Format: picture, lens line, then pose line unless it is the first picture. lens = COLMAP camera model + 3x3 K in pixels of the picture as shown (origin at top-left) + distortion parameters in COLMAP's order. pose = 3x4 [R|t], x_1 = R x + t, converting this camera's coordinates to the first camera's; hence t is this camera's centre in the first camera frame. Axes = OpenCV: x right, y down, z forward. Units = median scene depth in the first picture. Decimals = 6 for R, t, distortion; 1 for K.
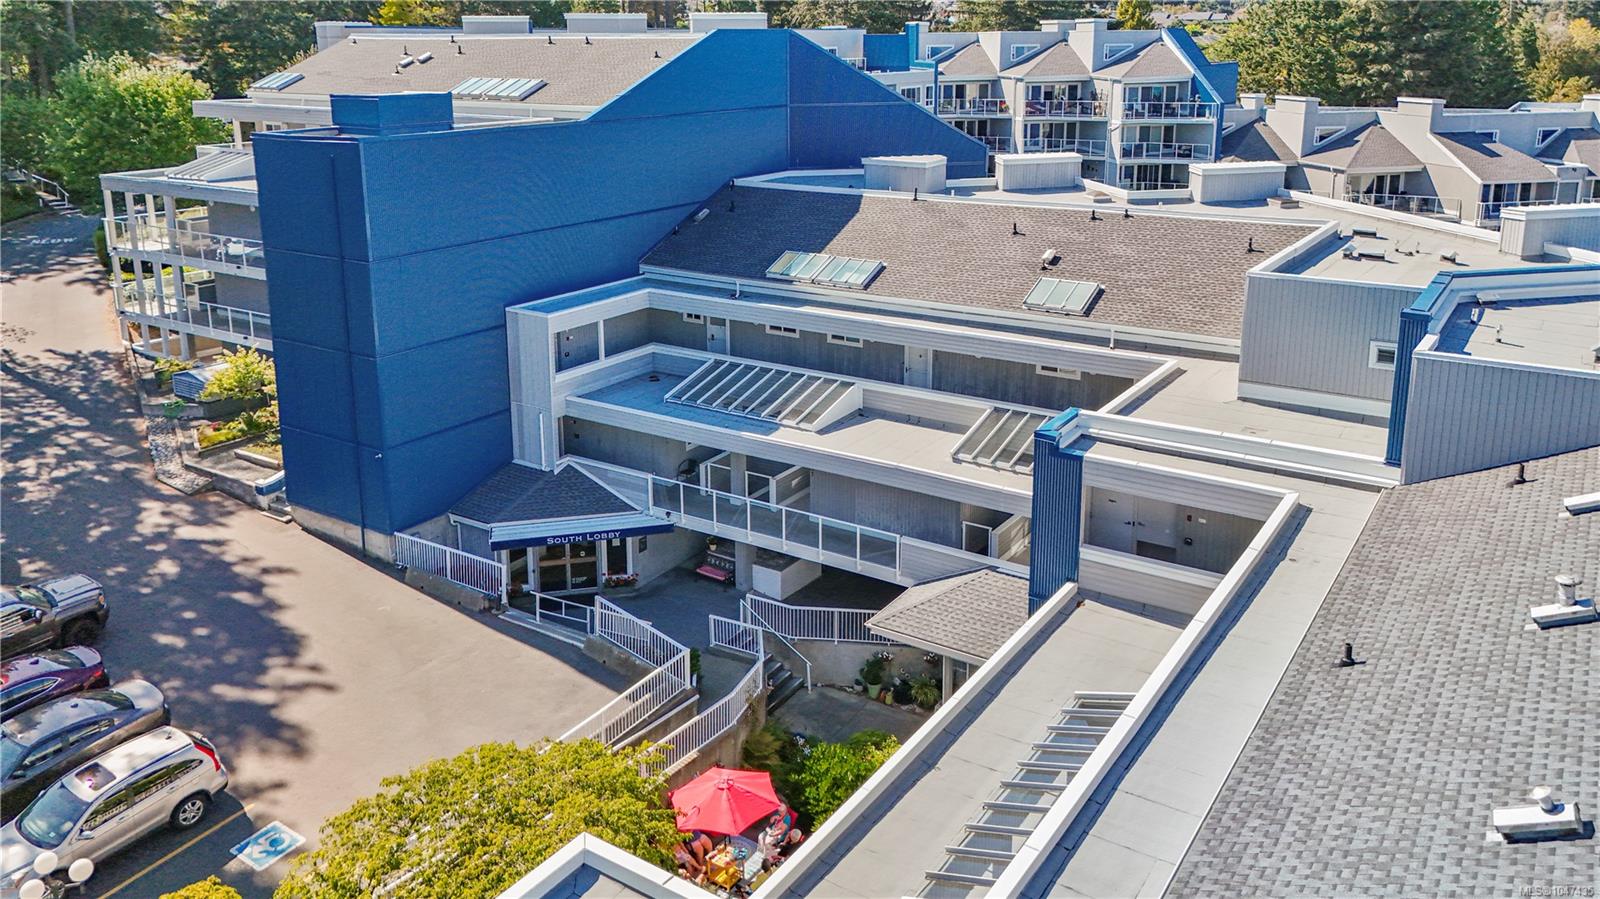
lens RADIAL K [[1208.2, 0, 847.5], [0, 1208.2, 336.6], [0, 0, 1]] dist [0.172523, -0.205382]
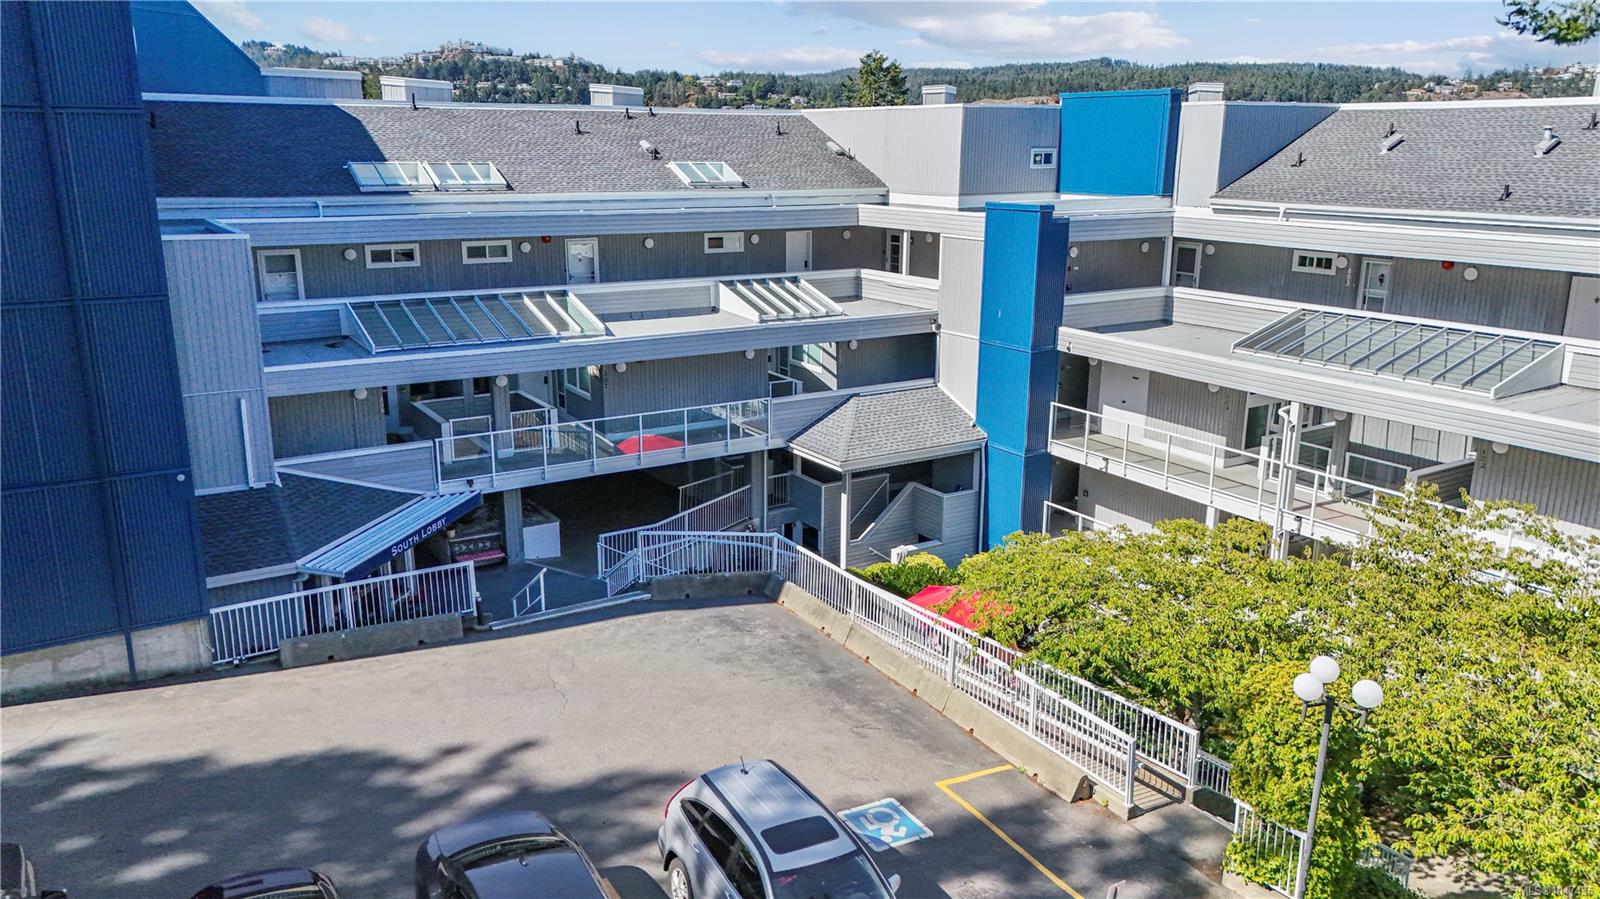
lens RADIAL K [[1194.4, 0, 800.0], [0, 1194.4, 449.5], [0, 0, 1]] dist [0.105708, -0.112458]
pose [[0.438759, -0.230721, 0.868481, -0.709065], [0.212958, 0.965642, 0.148945, 0.057855], [-0.873006, 0.119599, 0.472818, 0.462083]]
